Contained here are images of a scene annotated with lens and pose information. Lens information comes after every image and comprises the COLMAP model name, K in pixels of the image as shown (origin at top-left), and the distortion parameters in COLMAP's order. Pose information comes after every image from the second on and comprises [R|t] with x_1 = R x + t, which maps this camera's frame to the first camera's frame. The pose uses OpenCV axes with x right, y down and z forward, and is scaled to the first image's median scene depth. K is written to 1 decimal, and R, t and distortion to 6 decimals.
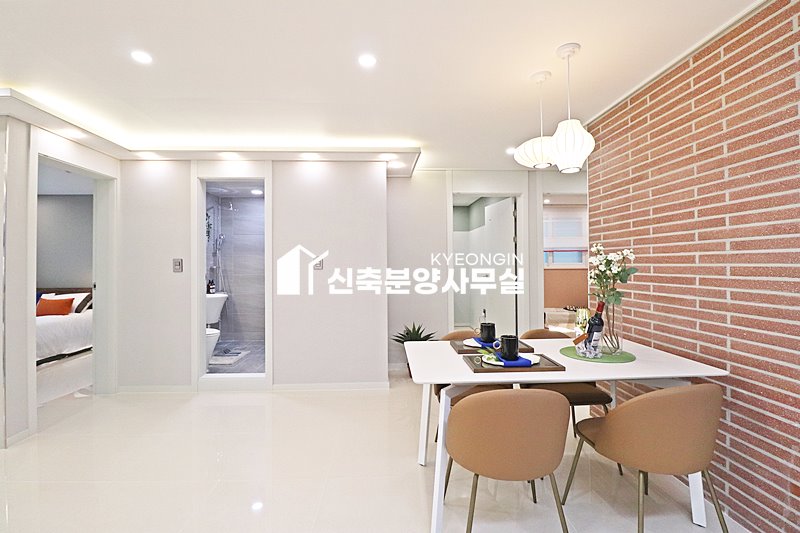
lens RADIAL K [[375.3, 0, 398.7], [0, 375.3, 262.1], [0, 0, 1]] dist [-0.005158, -0.006797]
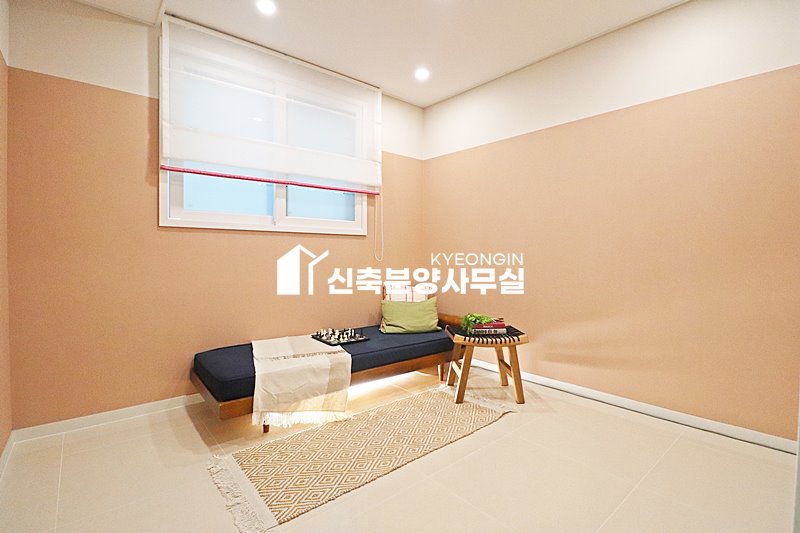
lens RADIAL K [[375.3, 0, 398.4], [0, 375.3, 263.6], [0, 0, 1]] dist [-0.005158, -0.006797]
pose [[0.798463, 0.003139, 0.602036, 0.298961], [-0.014963, 0.999781, 0.014633, 0.041287], [-0.601859, -0.020692, 0.798335, 0.691418]]
